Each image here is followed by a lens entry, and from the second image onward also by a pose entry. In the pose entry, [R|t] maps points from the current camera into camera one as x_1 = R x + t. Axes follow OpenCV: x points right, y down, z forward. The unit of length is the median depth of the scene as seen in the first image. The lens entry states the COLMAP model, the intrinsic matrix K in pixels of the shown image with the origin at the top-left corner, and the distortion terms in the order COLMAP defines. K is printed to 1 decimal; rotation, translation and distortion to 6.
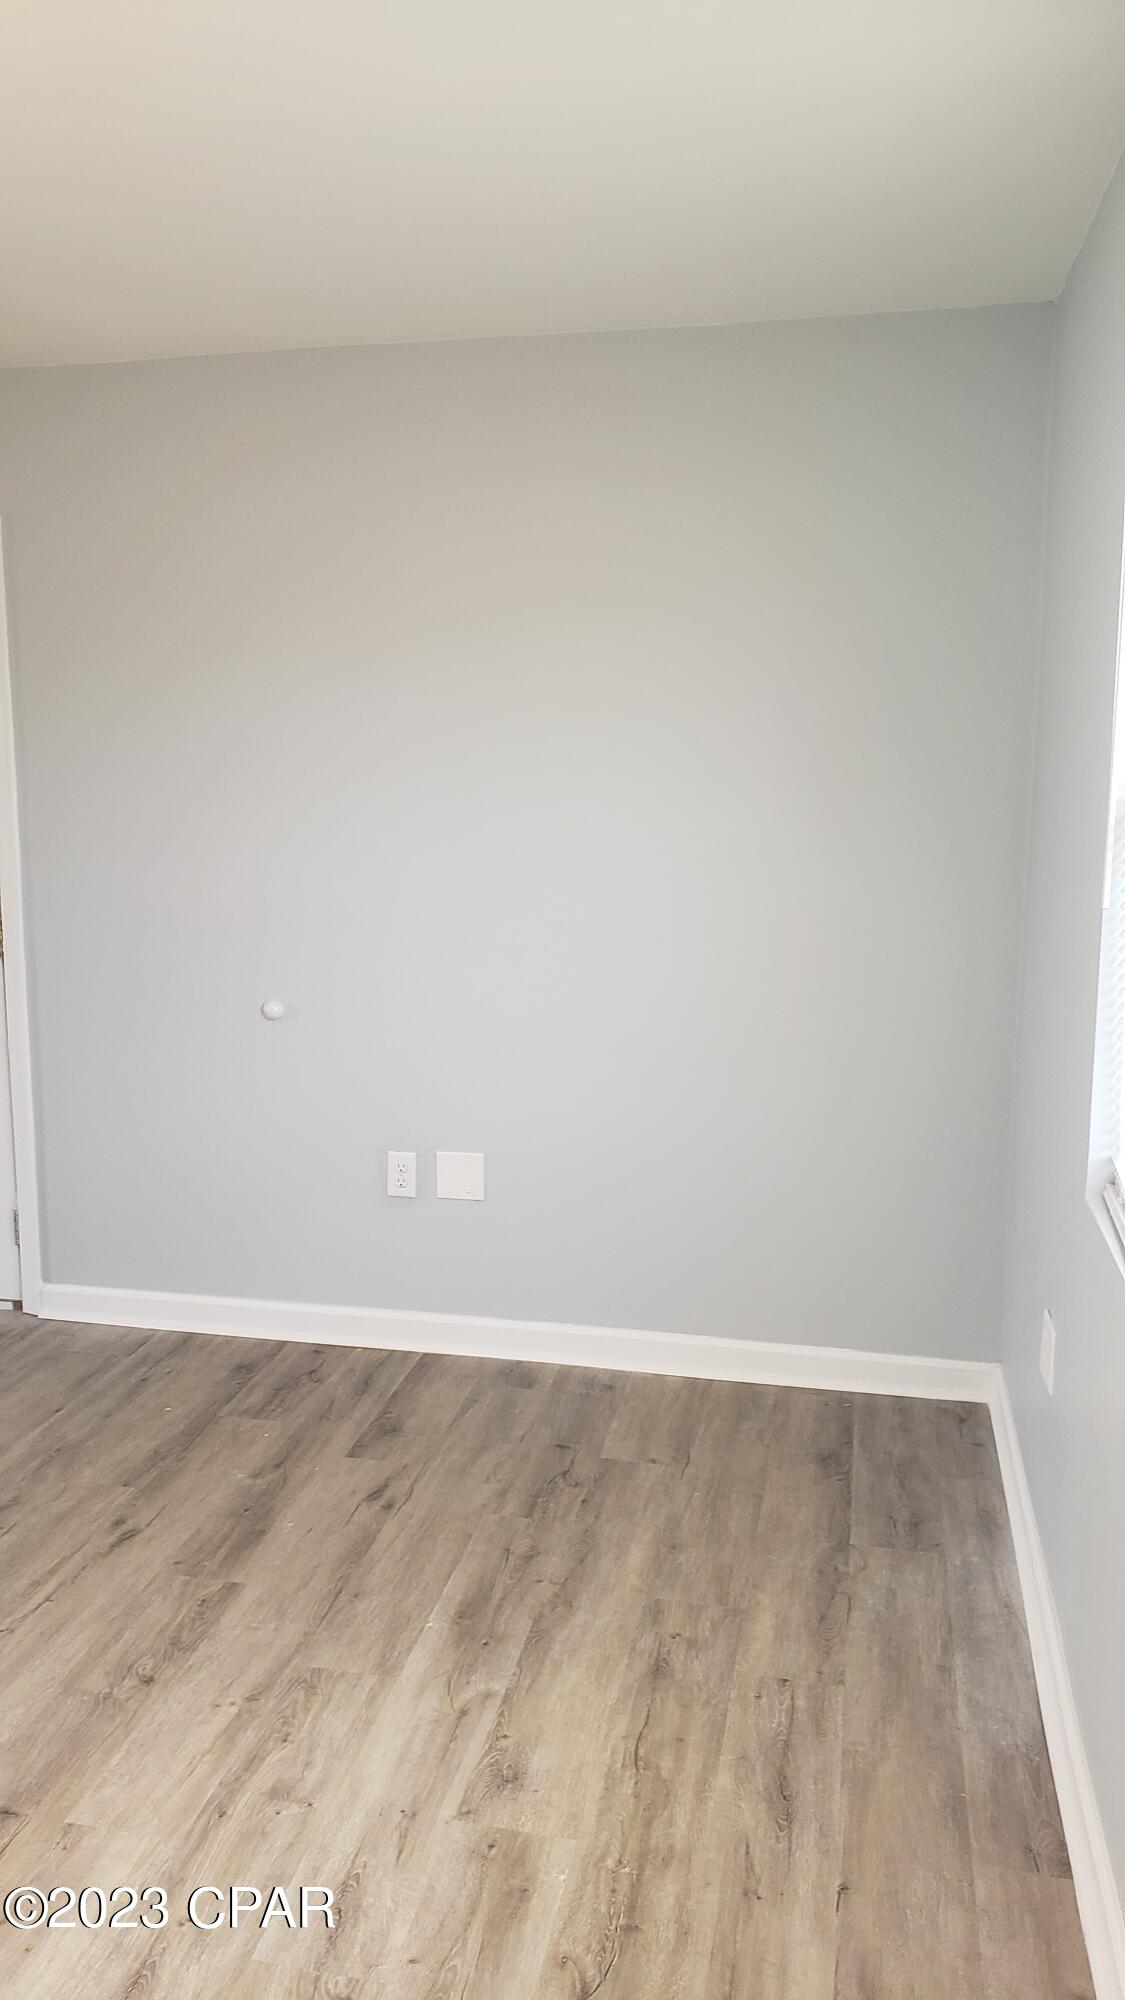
lens RADIAL K [[1556.8, 0, 562.0], [0, 1556.8, 998.4], [0, 0, 1]] dist [0.012623, 0.018628]
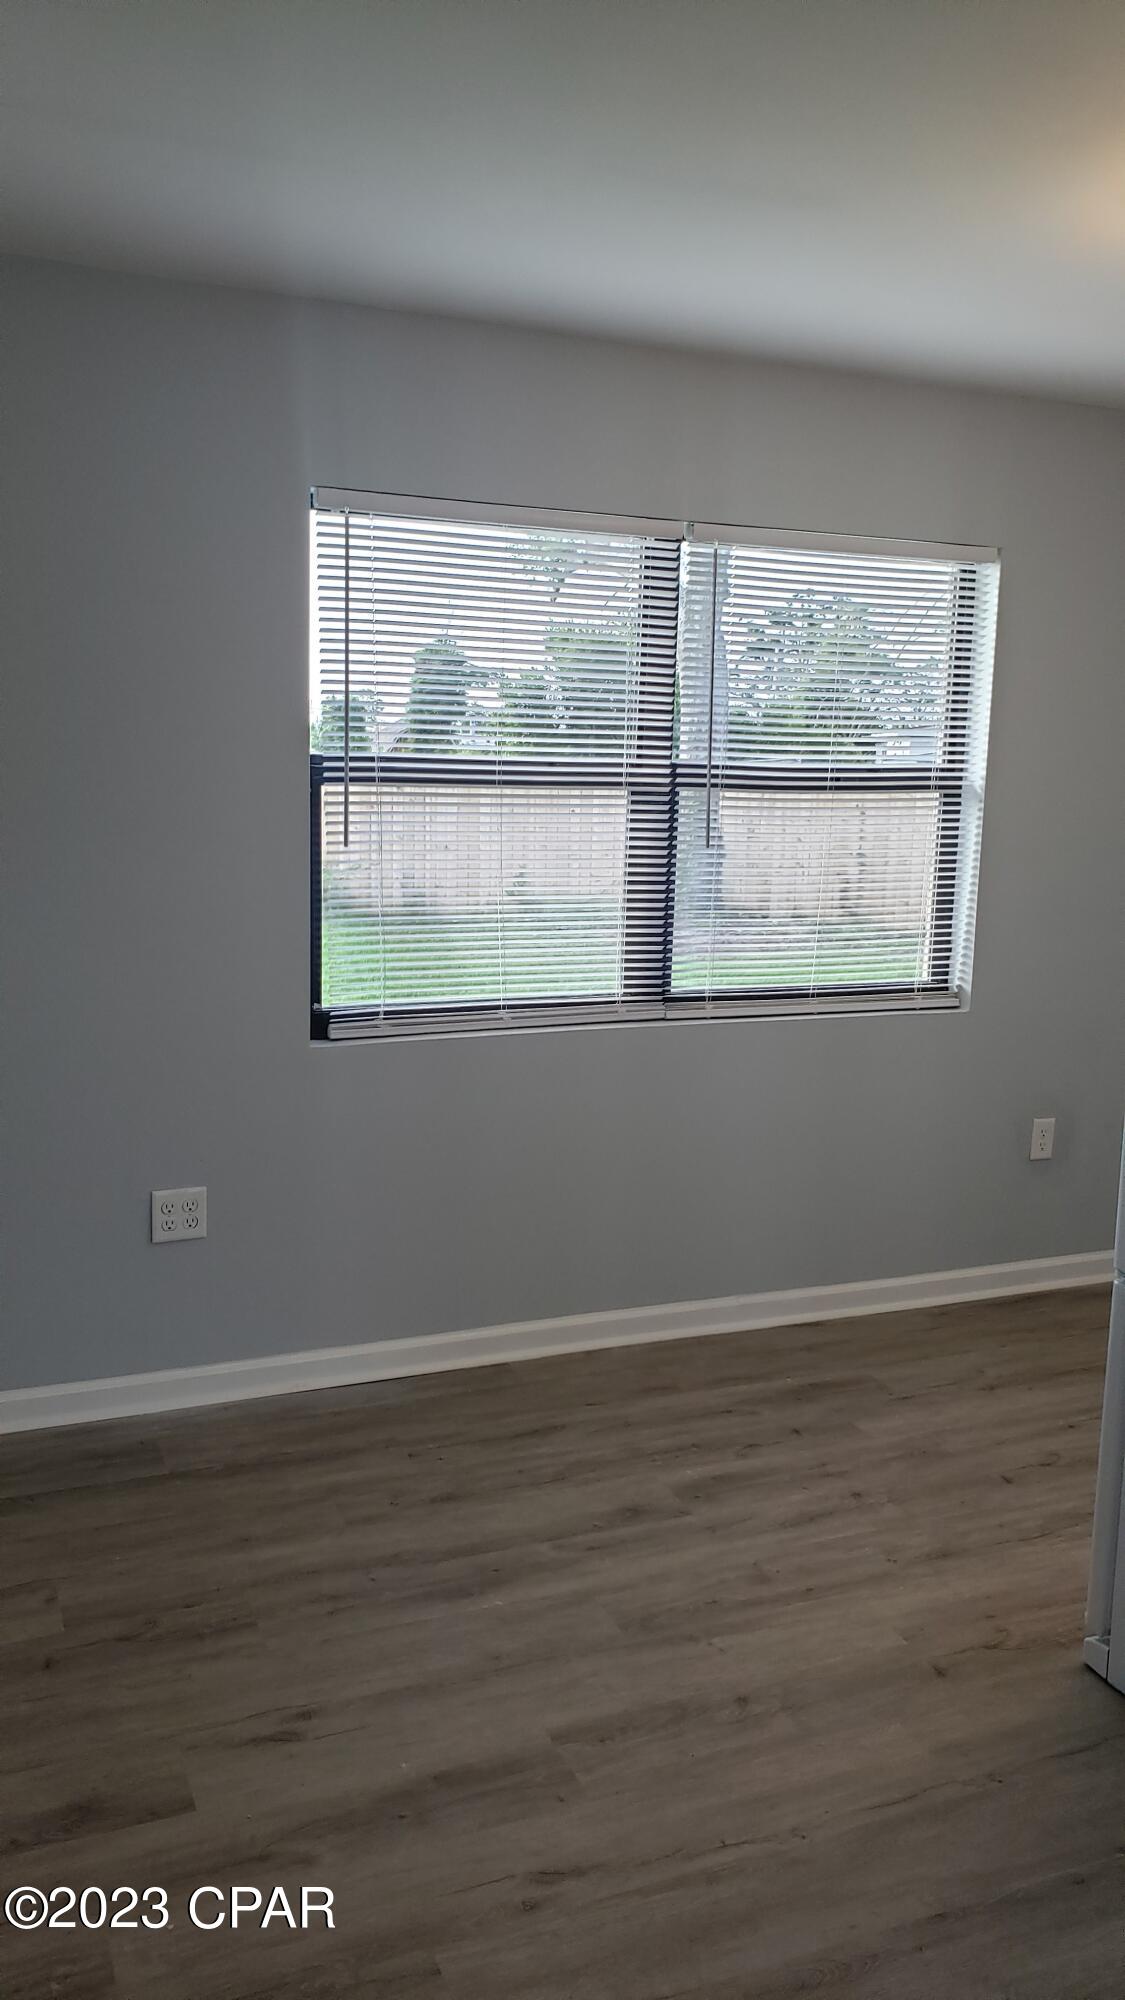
lens RADIAL K [[1556.8, 0, 561.6], [0, 1556.8, 1000.4], [0, 0, 1]] dist [0.012623, 0.018628]
pose [[-0.558639, -0.143547, 0.816894, -0.903352], [0.107038, 0.964196, 0.242631, -0.215365], [-0.822475, 0.222982, -0.523273, 1.465031]]
